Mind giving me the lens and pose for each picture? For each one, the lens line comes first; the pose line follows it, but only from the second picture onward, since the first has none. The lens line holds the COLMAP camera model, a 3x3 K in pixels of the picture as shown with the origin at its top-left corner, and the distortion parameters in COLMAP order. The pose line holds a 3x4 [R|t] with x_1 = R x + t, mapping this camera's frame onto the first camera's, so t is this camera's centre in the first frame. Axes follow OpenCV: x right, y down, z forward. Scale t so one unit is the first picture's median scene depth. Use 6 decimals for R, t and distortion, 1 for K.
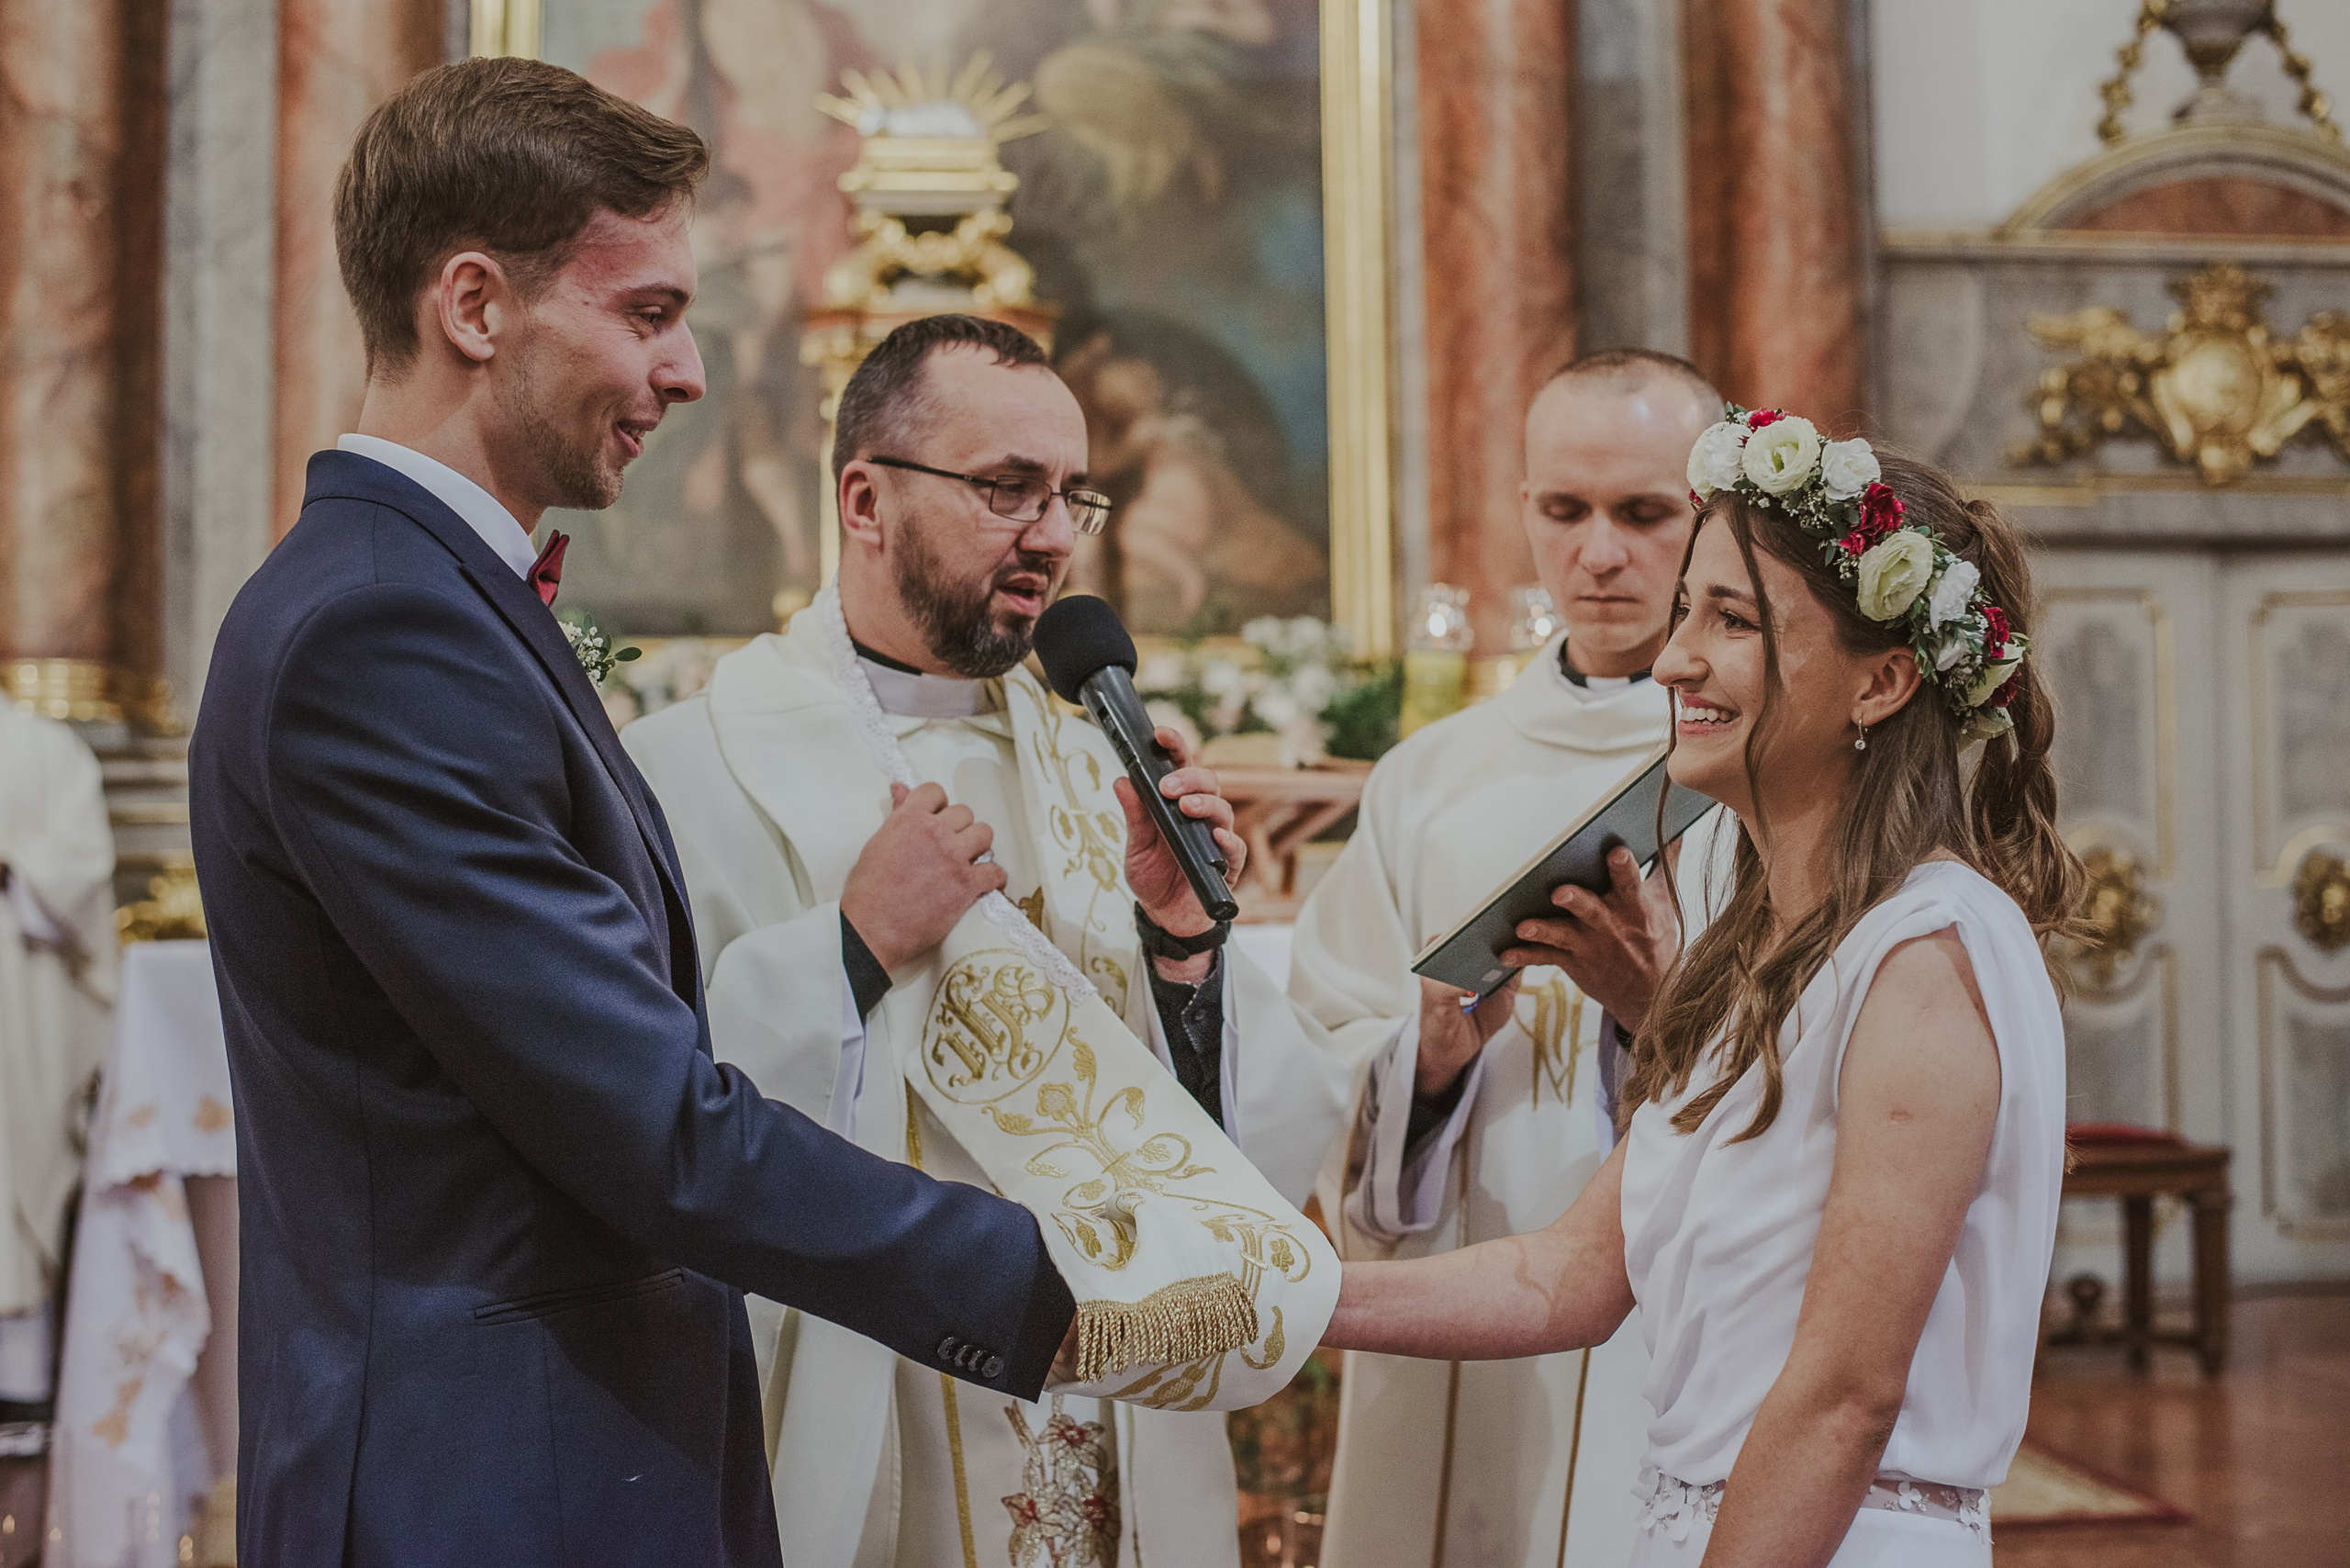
lens RADIAL K [[3593.1, 0, 1225.4], [0, 3593.1, 748.2], [0, 0, 1]] dist [-0.090414, 0.000000]
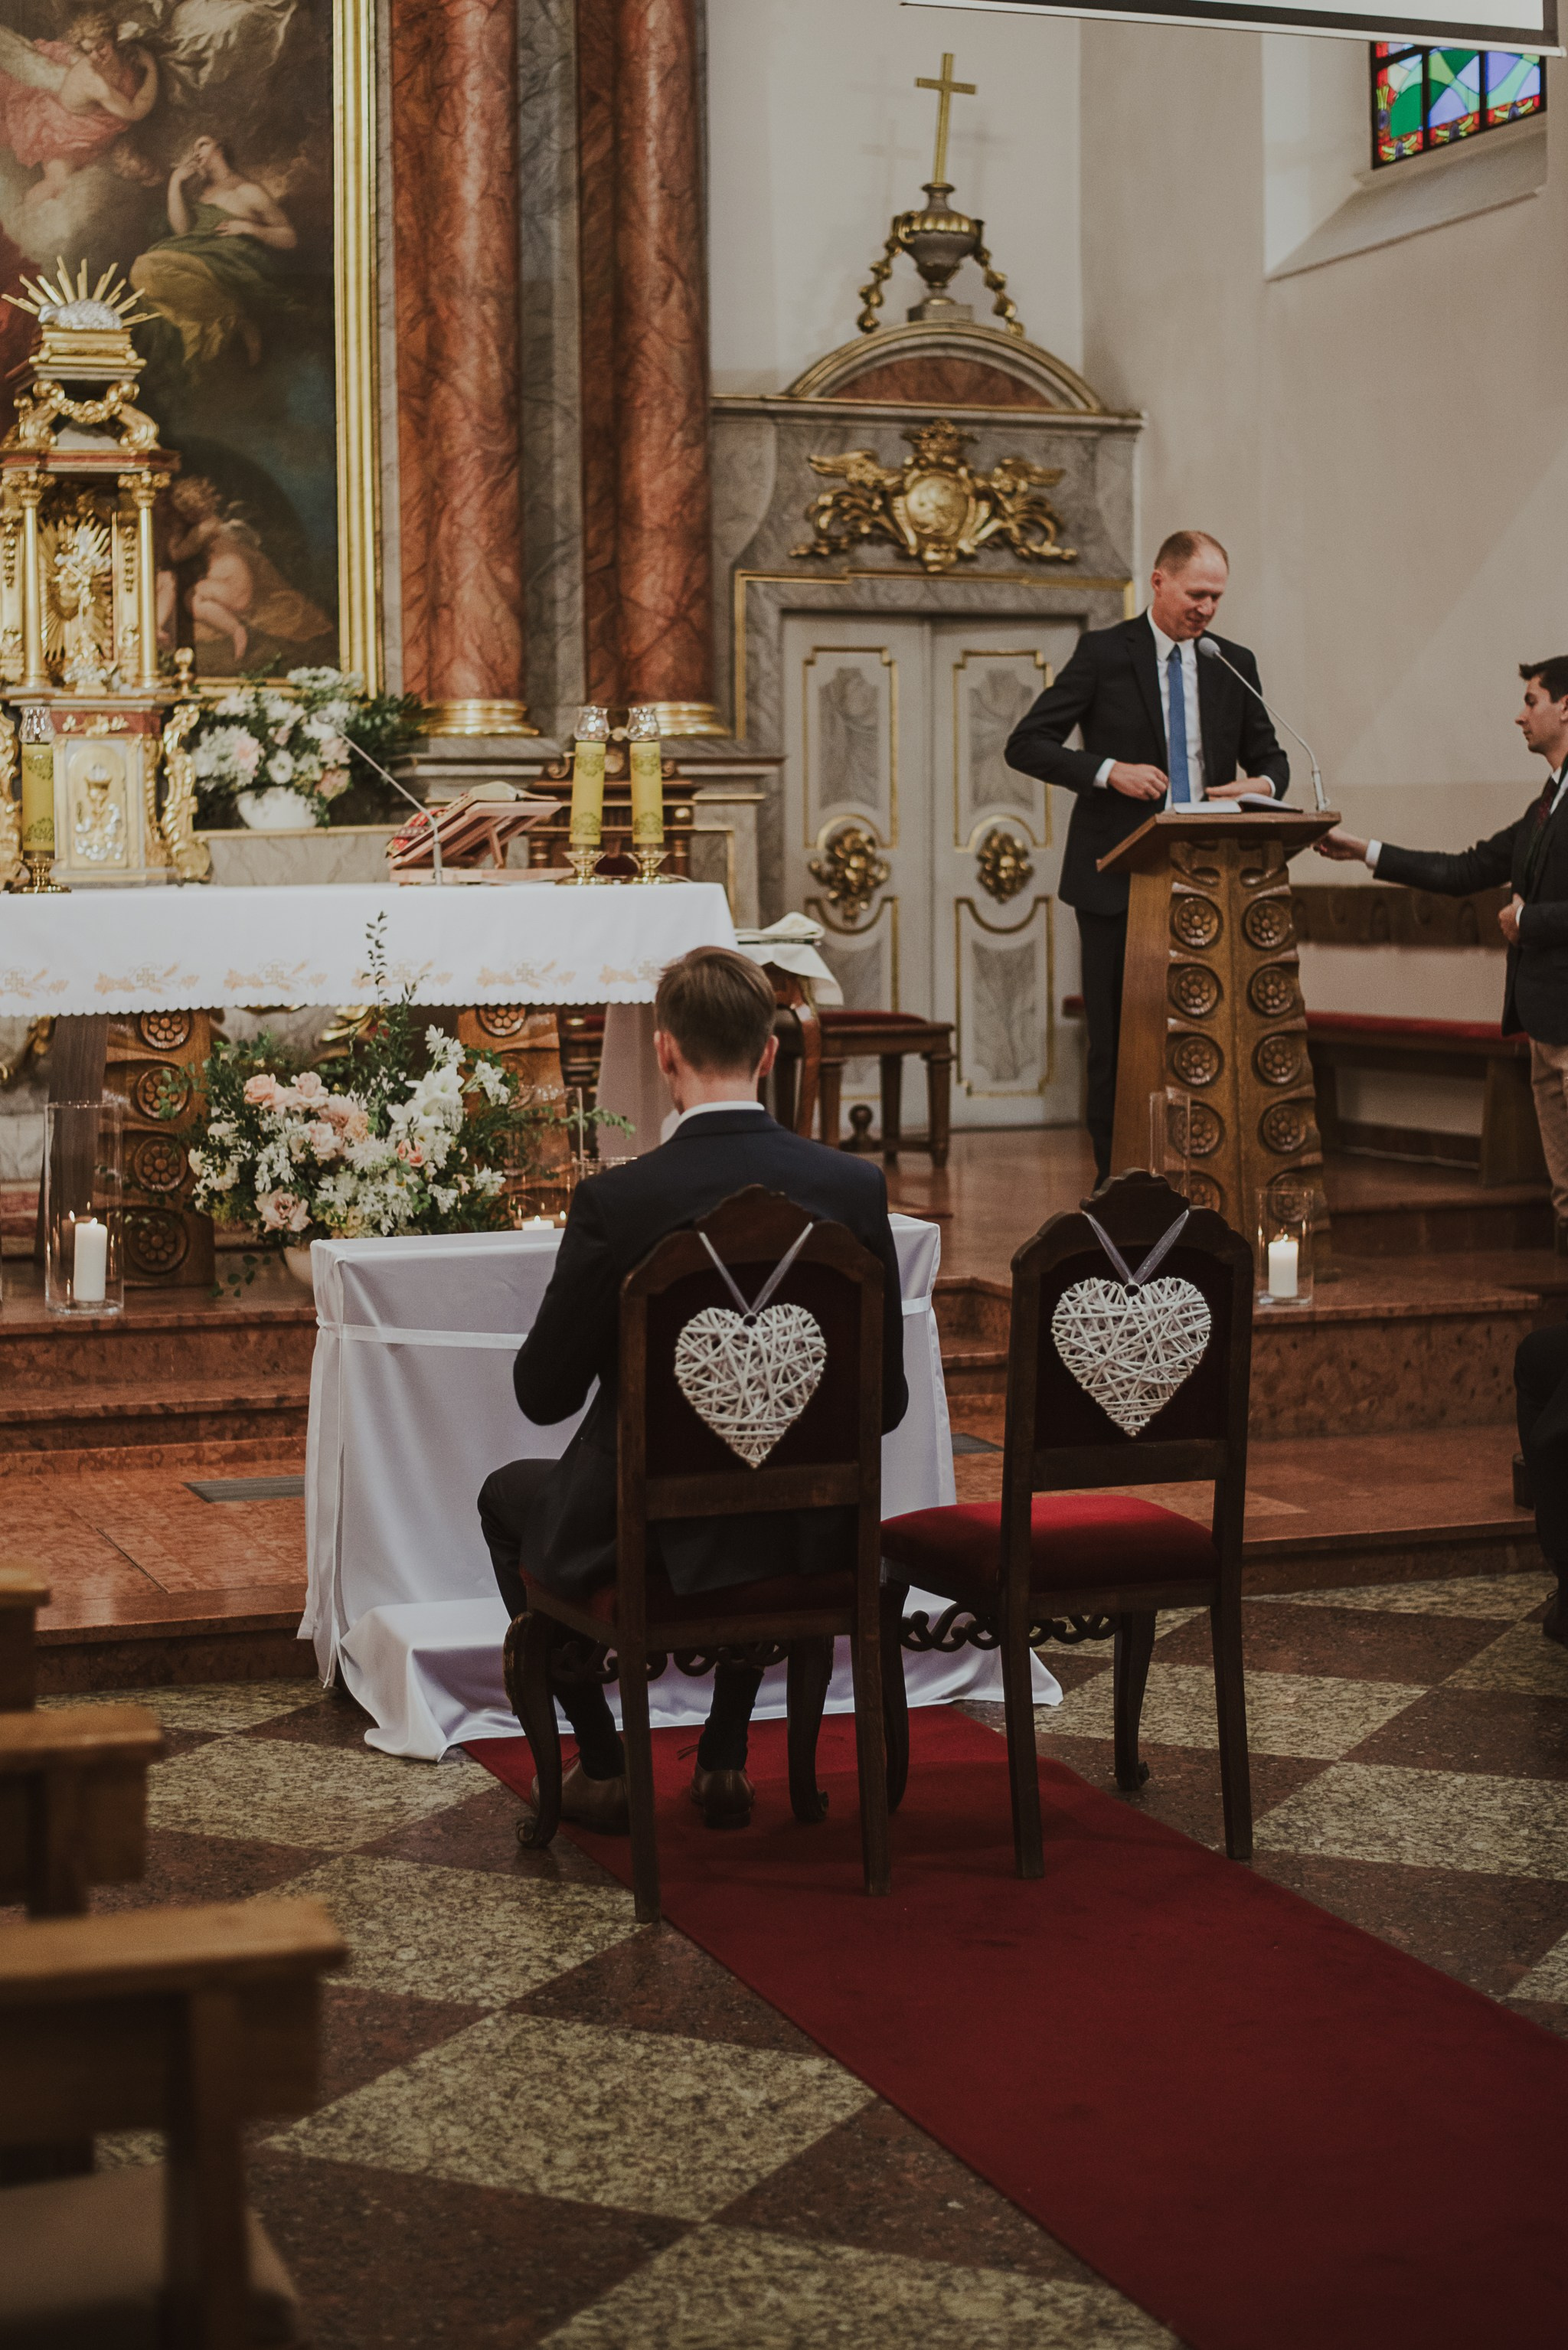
lens RADIAL K [[7794.5, 0, 779.4], [0, 7794.5, 1176.2], [0, 0, 1]] dist [-0.047688, 0.000000]
pose [[0.953293, -0.009088, 0.301911, -0.734416], [-0.017974, 0.996069, 0.086737, -0.104488], [-0.301513, -0.088112, 0.949382, -1.991384]]
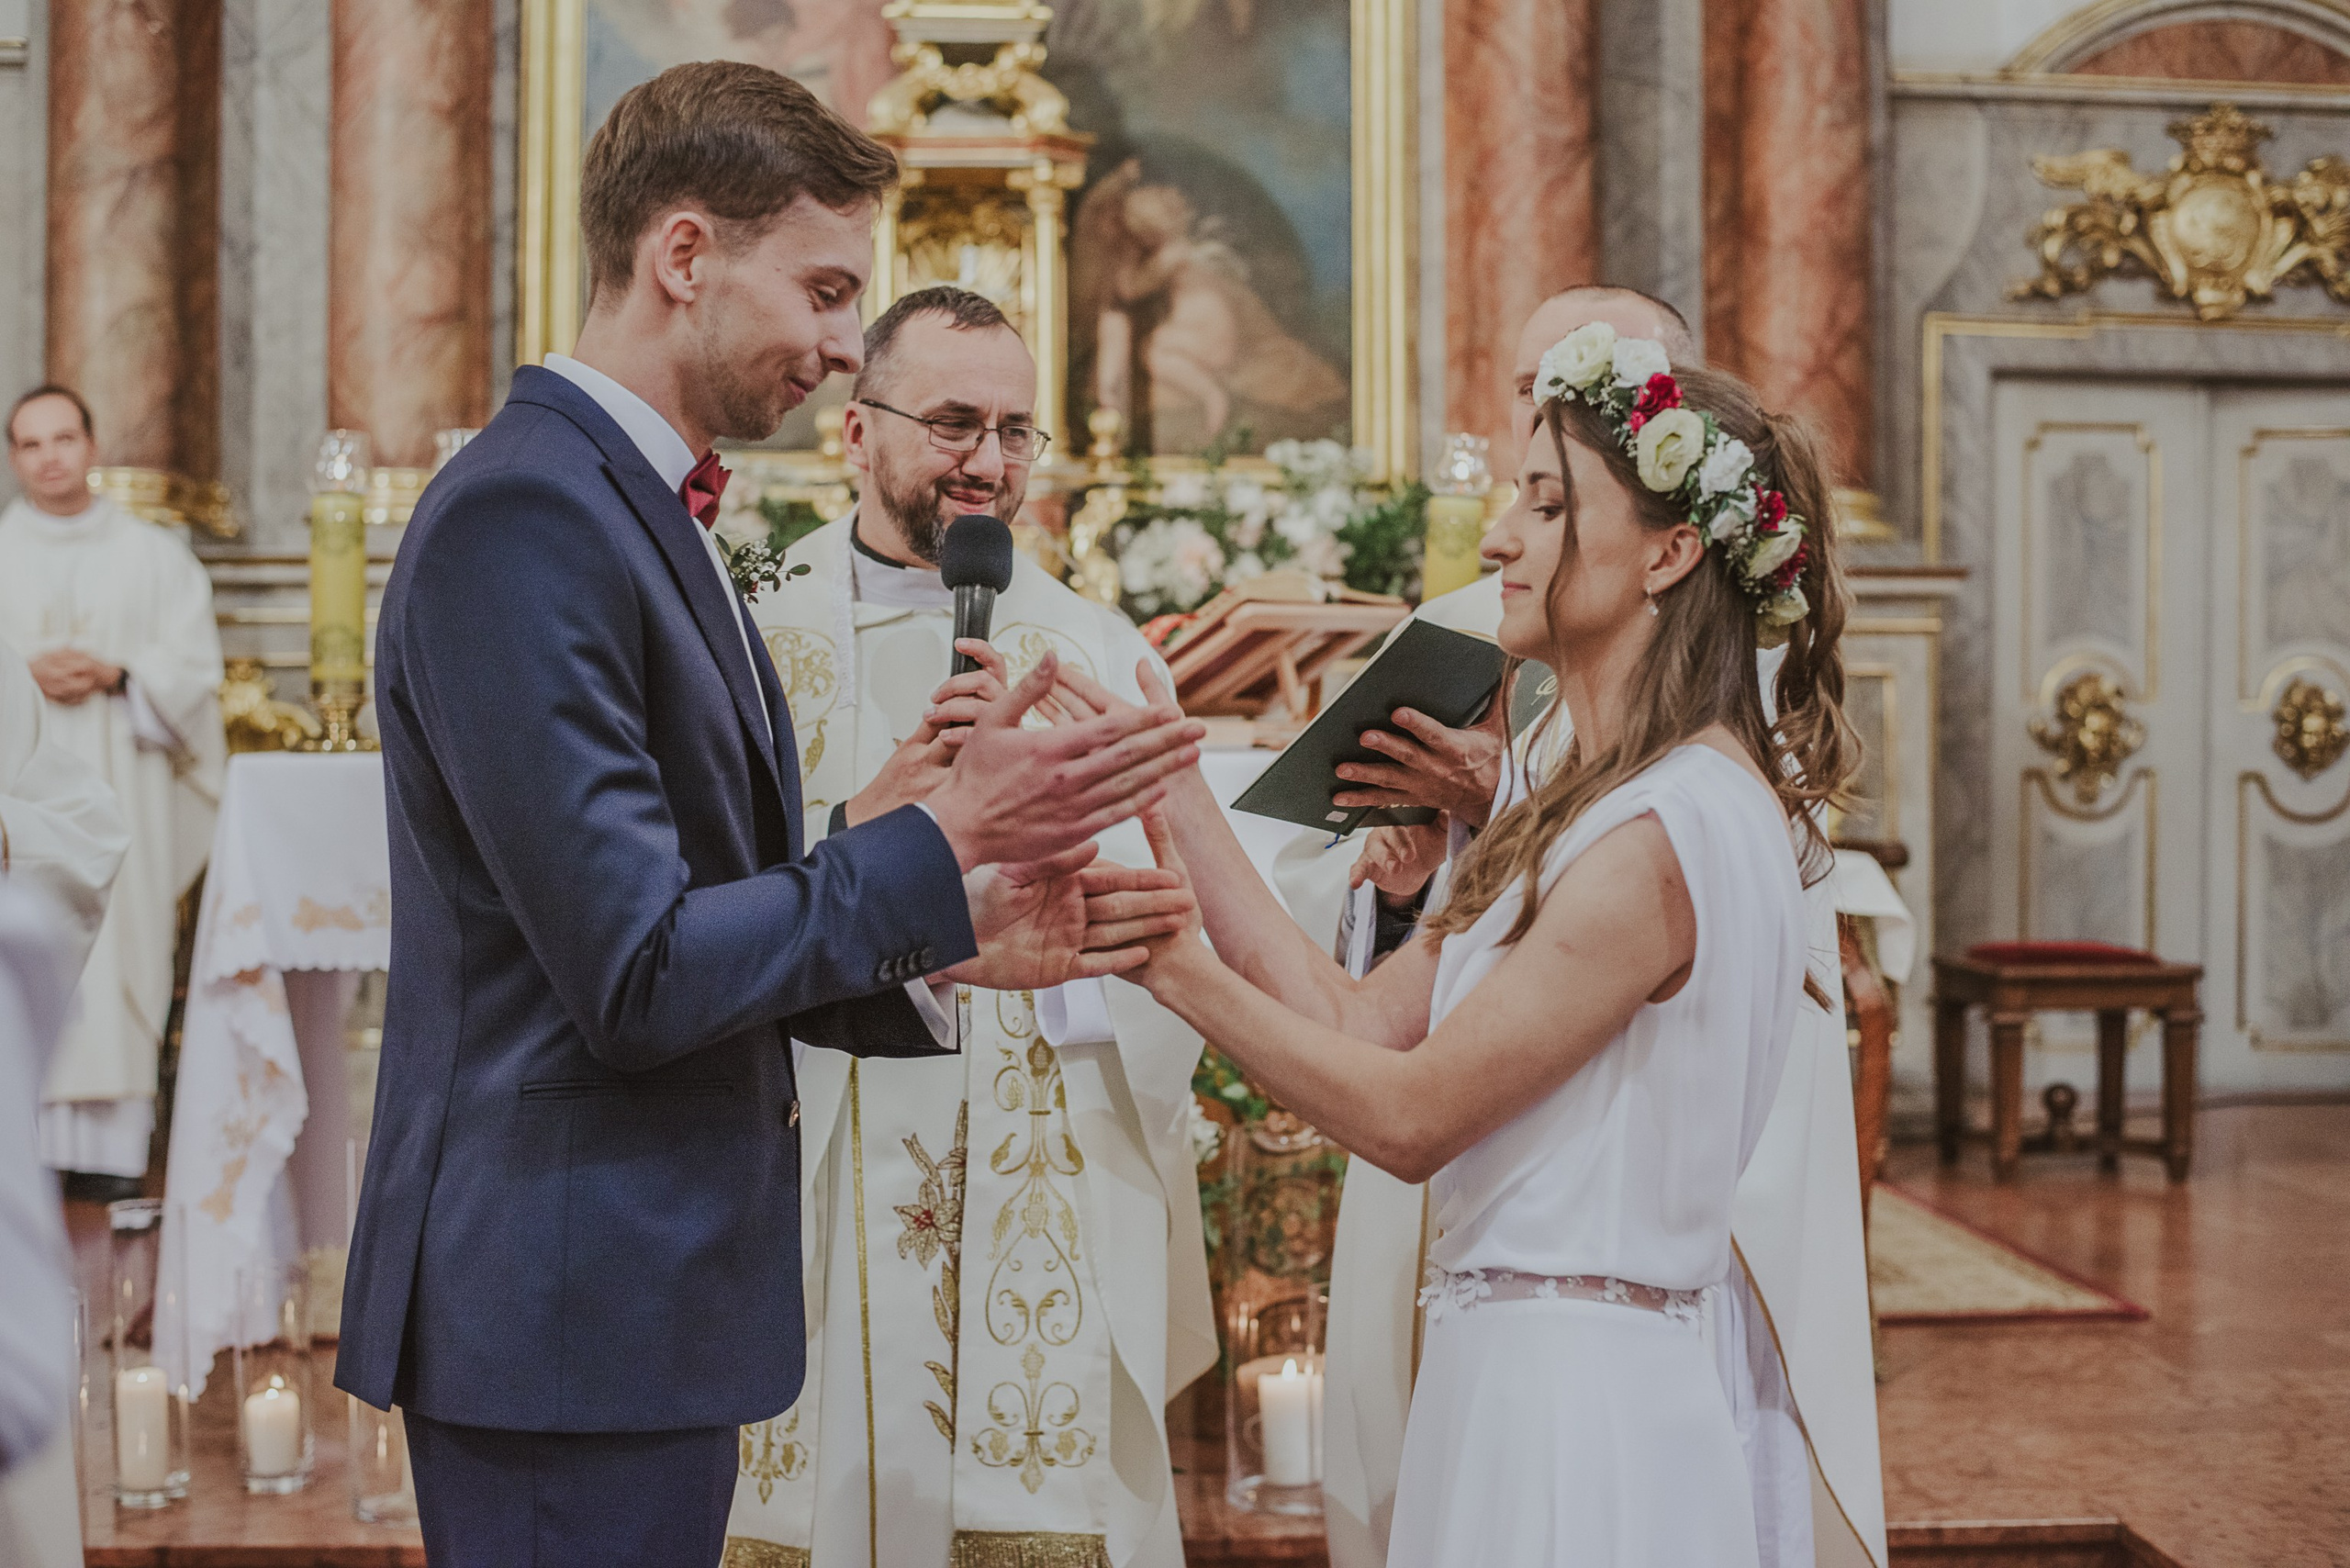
lens RADIAL K [[3593.1, 0, 1200.3], [0, 3593.1, 773.0], [0, 0, 1]] dist [-0.090414, 0.000000]
pose [[0.999880, 0.014324, -0.005822, -0.006378], [-0.013911, 0.997741, 0.065722, -0.007773], [0.006751, -0.065634, 0.997821, -0.038474]]
